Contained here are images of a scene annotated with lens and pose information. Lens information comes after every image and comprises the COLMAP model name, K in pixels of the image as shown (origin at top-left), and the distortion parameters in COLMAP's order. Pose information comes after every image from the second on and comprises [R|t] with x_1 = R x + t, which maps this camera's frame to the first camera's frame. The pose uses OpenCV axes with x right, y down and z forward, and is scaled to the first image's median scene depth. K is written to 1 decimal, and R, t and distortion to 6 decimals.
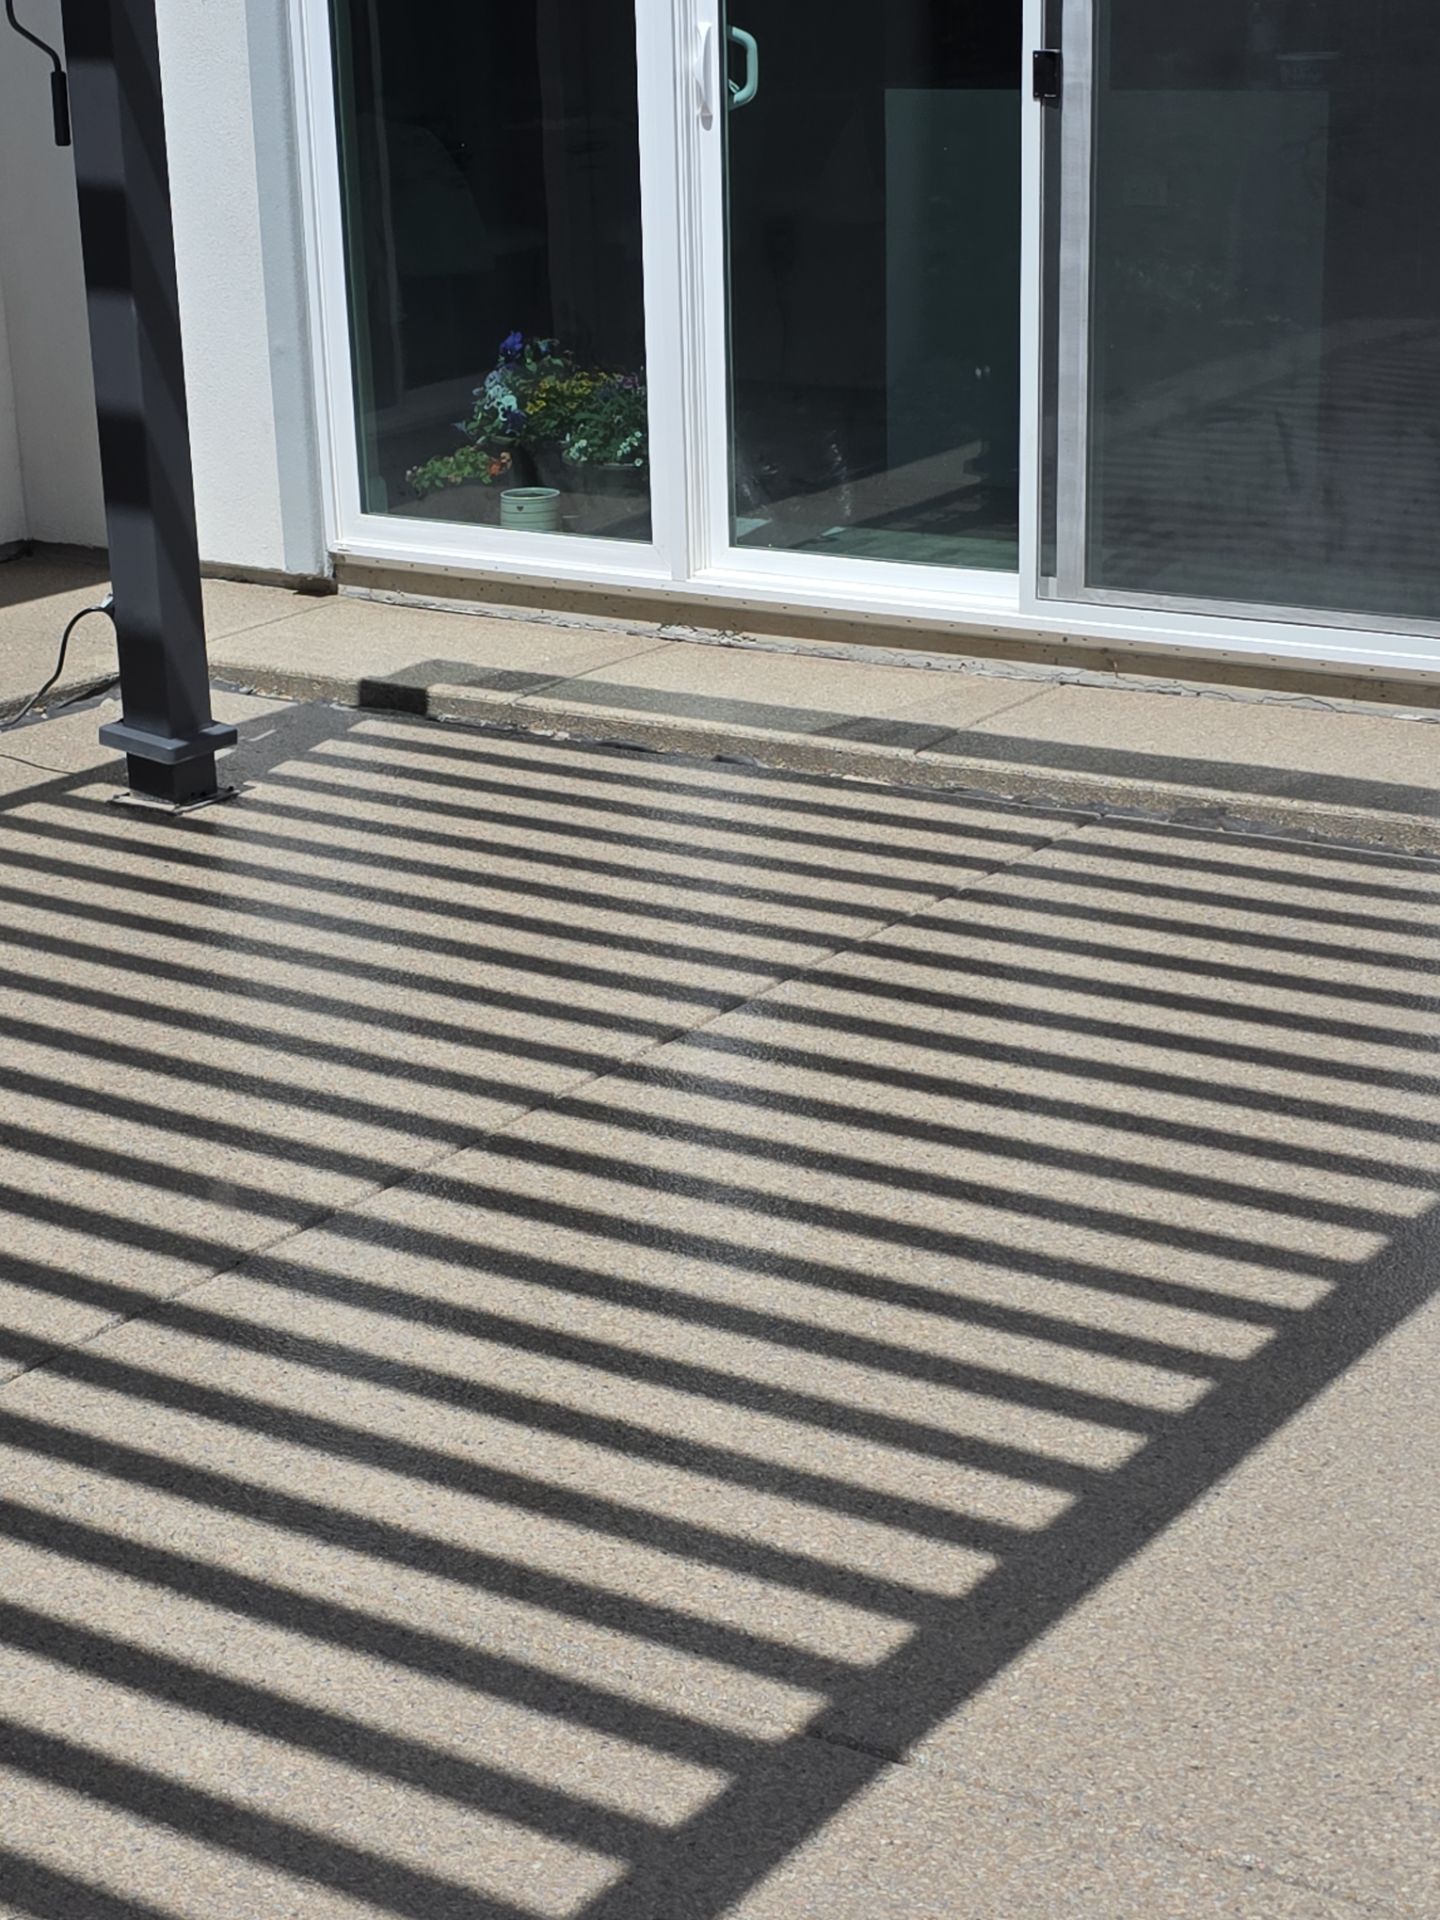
lens RADIAL K [[3324.2, 0, 699.6], [0, 3324.2, 954.9], [0, 0, 1]] dist [0.137824, 0.000000]
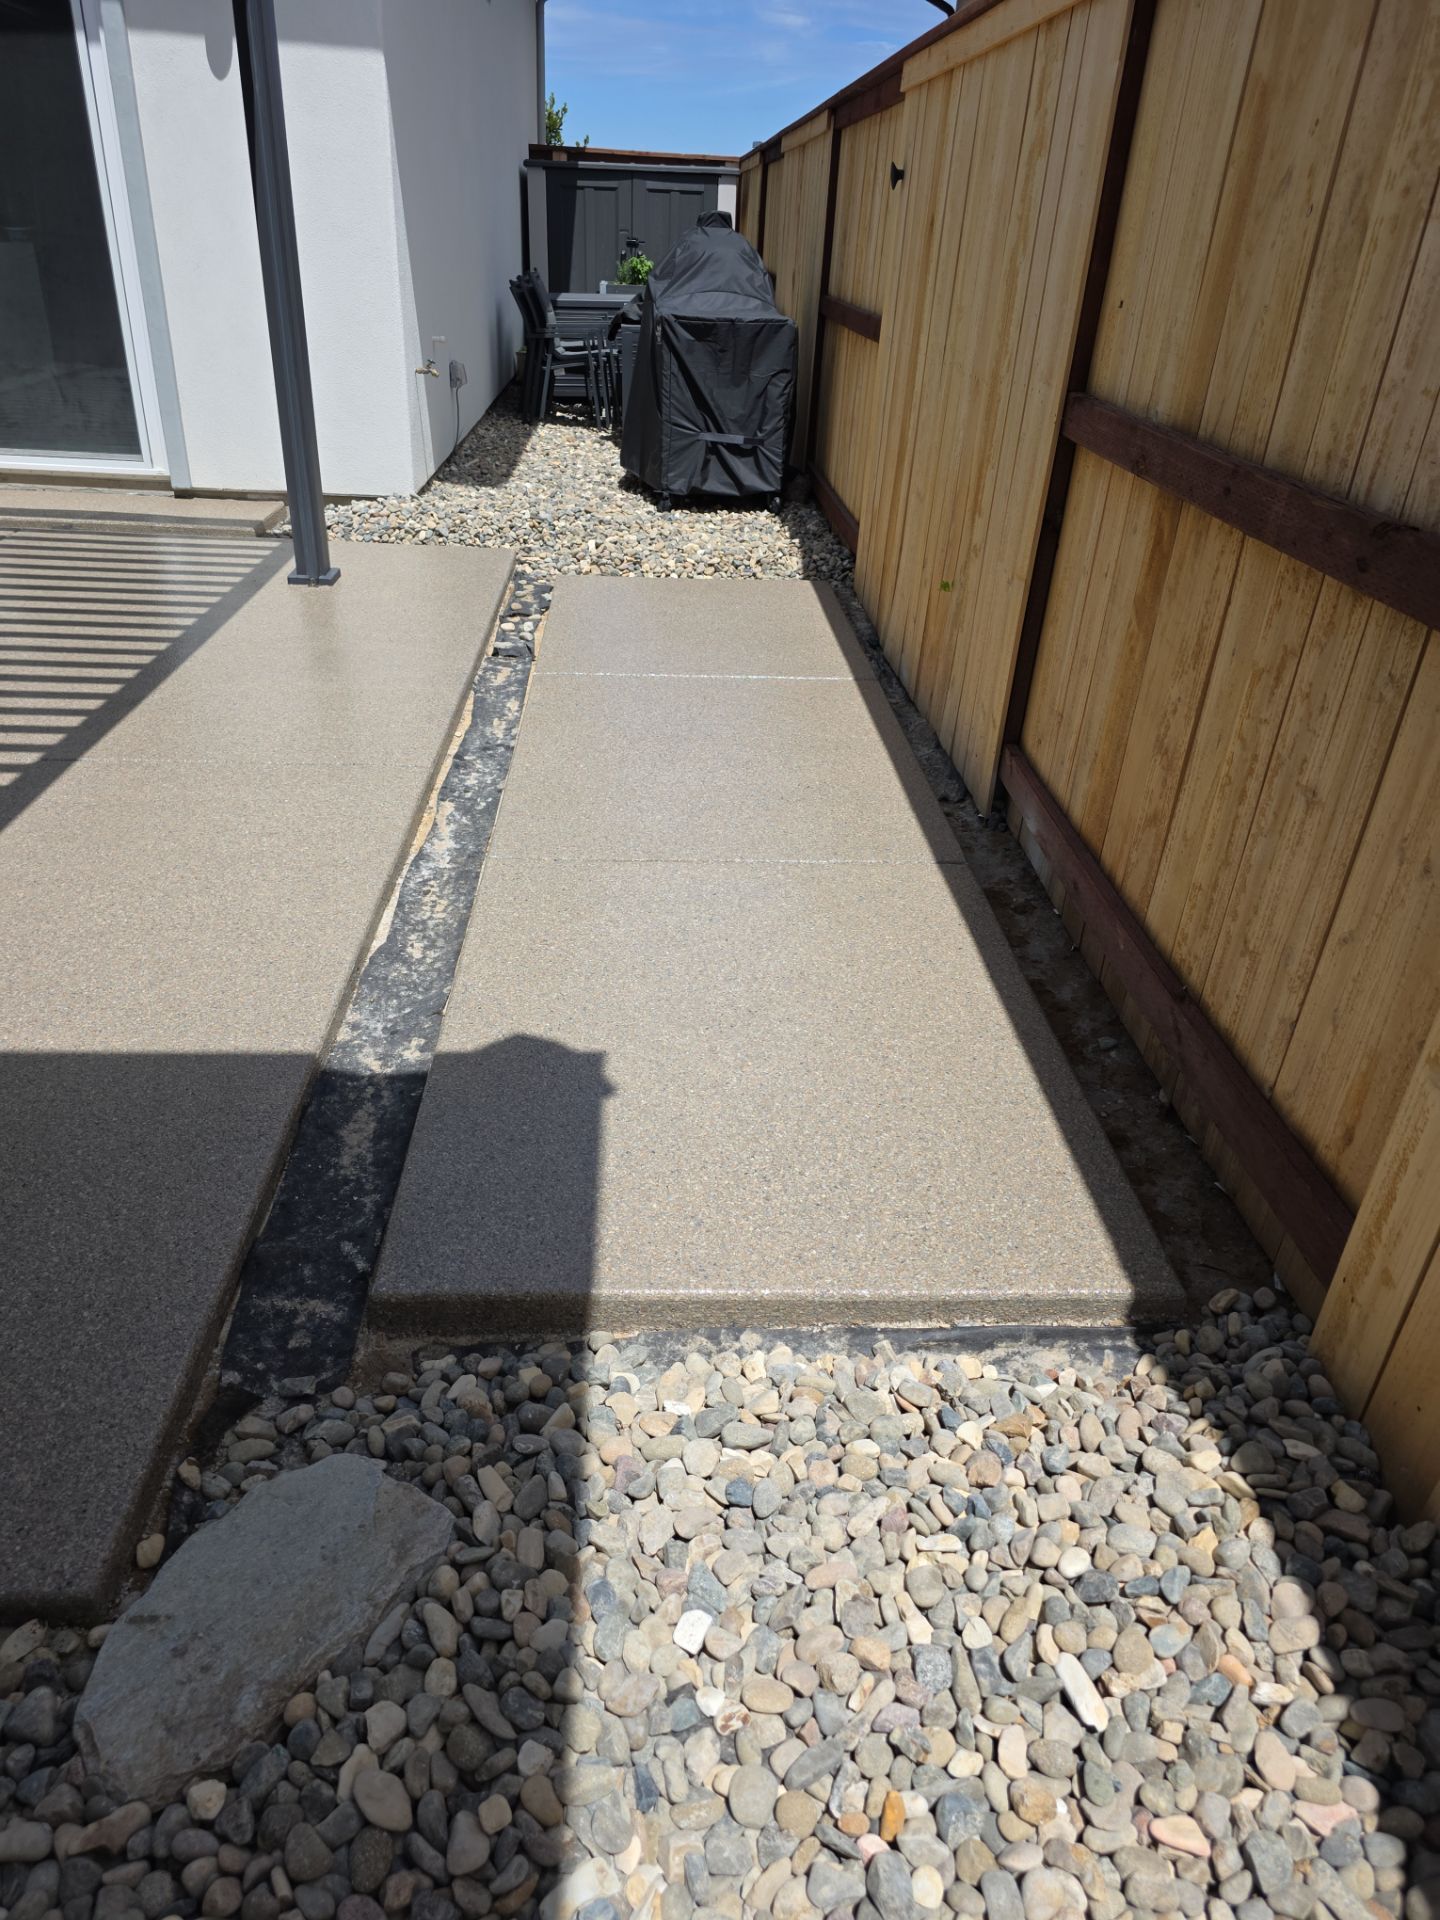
lens RADIAL K [[1294.1, 0, 706.4], [0, 1294.1, 974.2], [0, 0, 1]] dist [0.056203, -0.043424]
pose [[0.801889, -0.240305, 0.547016, -0.082750], [0.117729, 0.961152, 0.249653, 0.085743], [-0.585759, -0.135795, 0.799028, -0.159744]]
